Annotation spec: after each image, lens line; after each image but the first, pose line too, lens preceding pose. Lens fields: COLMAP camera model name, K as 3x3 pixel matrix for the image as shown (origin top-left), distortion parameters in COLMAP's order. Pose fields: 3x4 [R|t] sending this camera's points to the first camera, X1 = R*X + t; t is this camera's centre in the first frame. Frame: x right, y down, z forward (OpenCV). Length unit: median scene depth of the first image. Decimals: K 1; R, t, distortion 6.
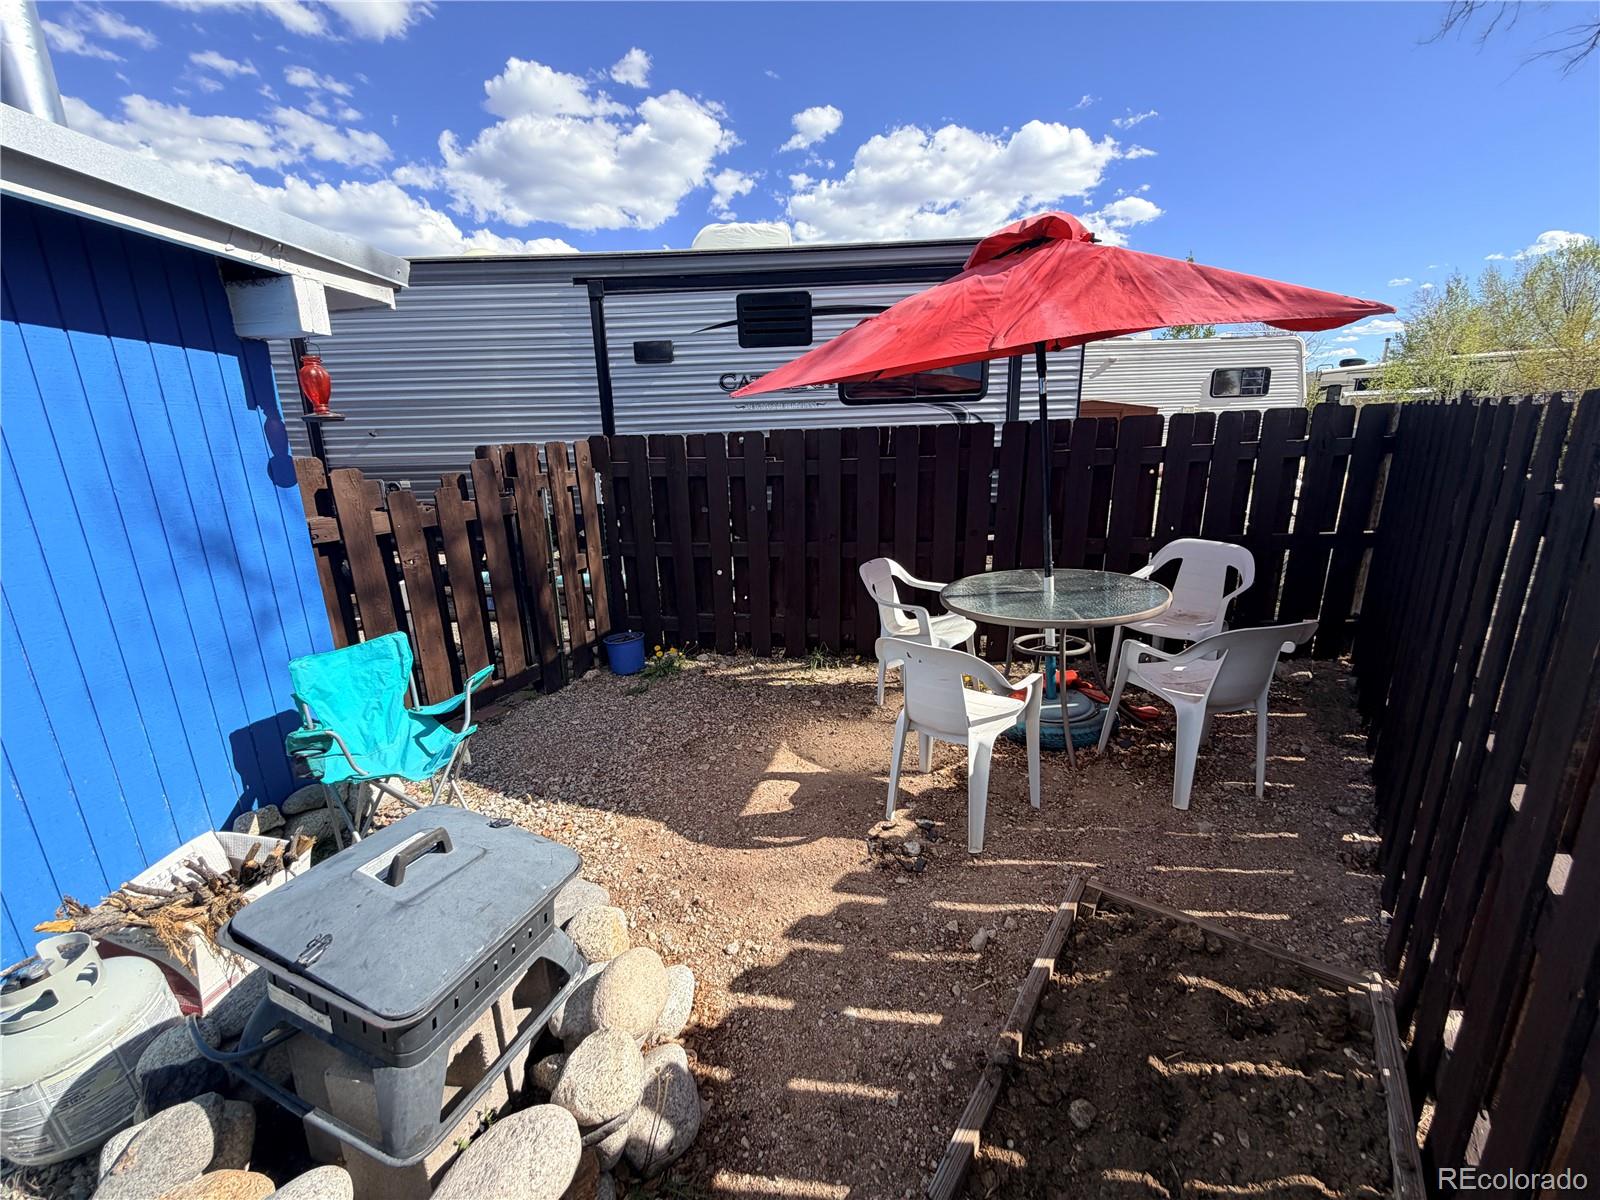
lens RADIAL K [[664.3, 0, 801.0], [0, 664.3, 598.9], [0, 0, 1]] dist [-0.000827, 0.000338]
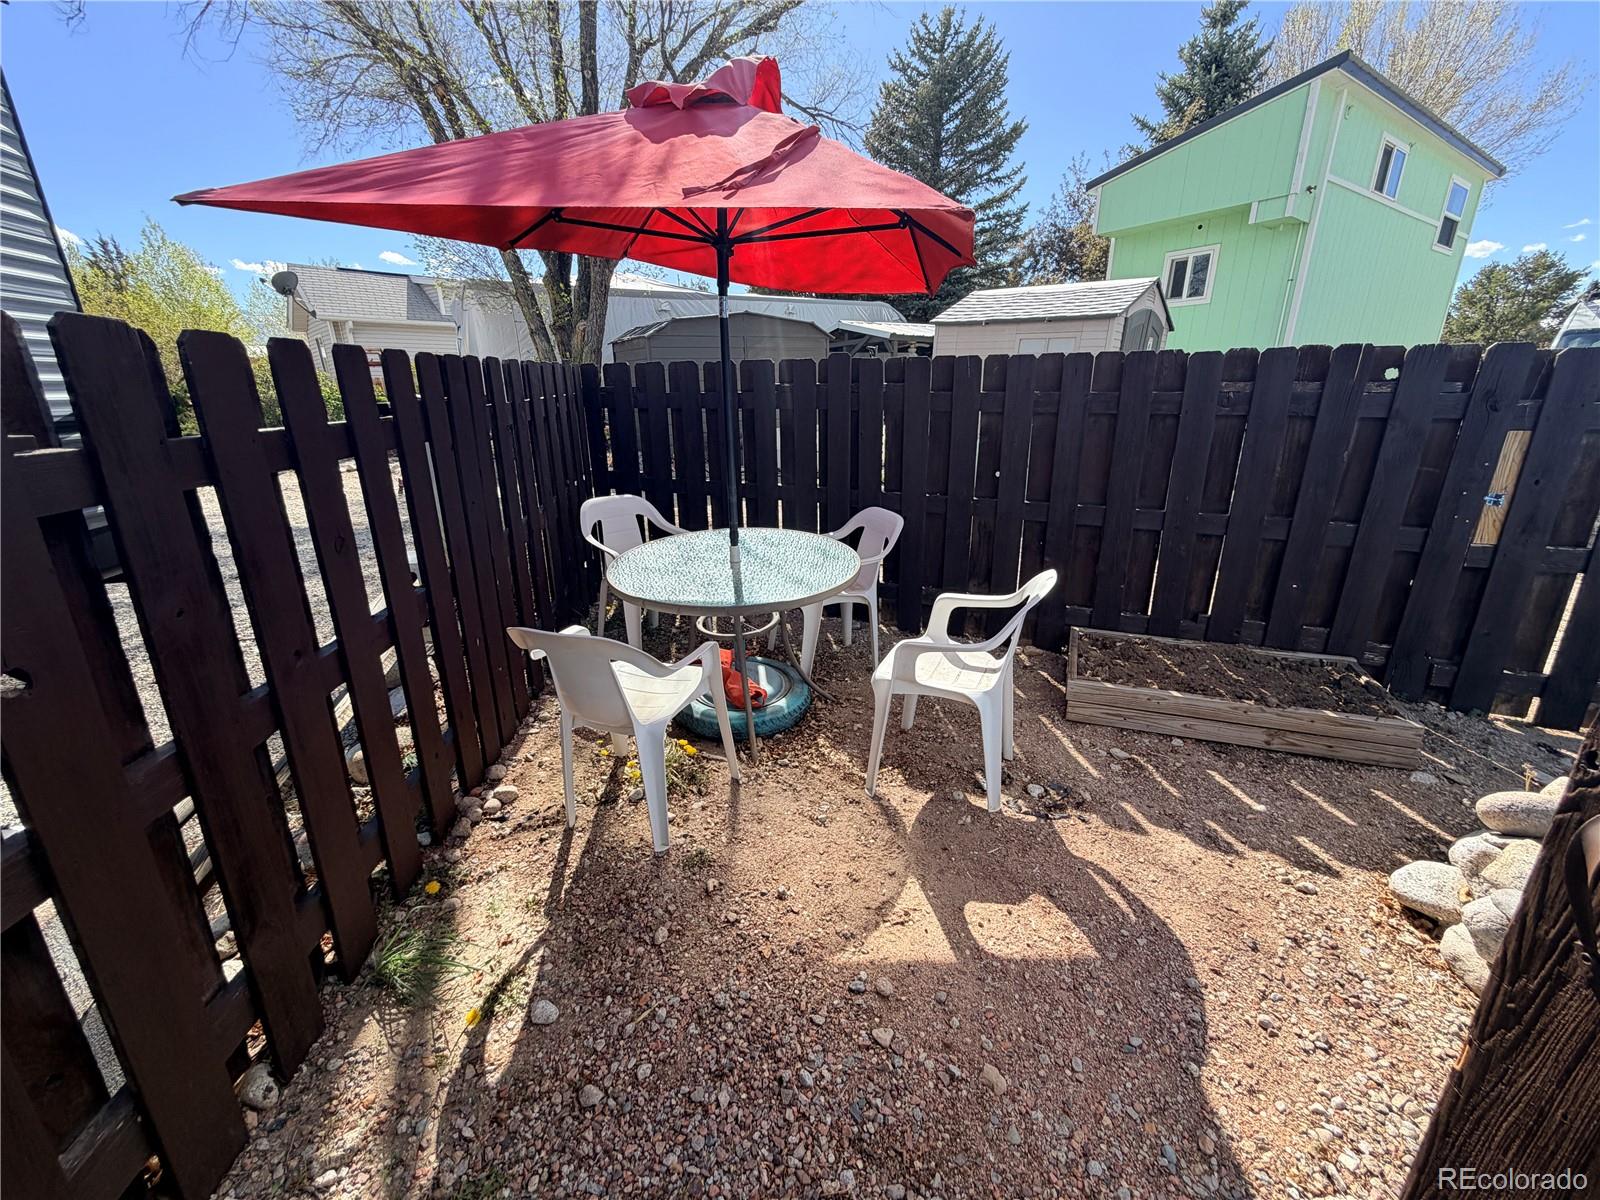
lens RADIAL K [[631.1, 0, 800.0], [0, 631.1, 600.0], [0, 0, 1]] dist [-0.012765, -0.000058]
pose [[-0.247862, -0.270159, 0.930365, -0.593755], [0.250943, 0.909652, 0.330999, -0.307251], [-0.935731, 0.315511, -0.157674, 1.537716]]
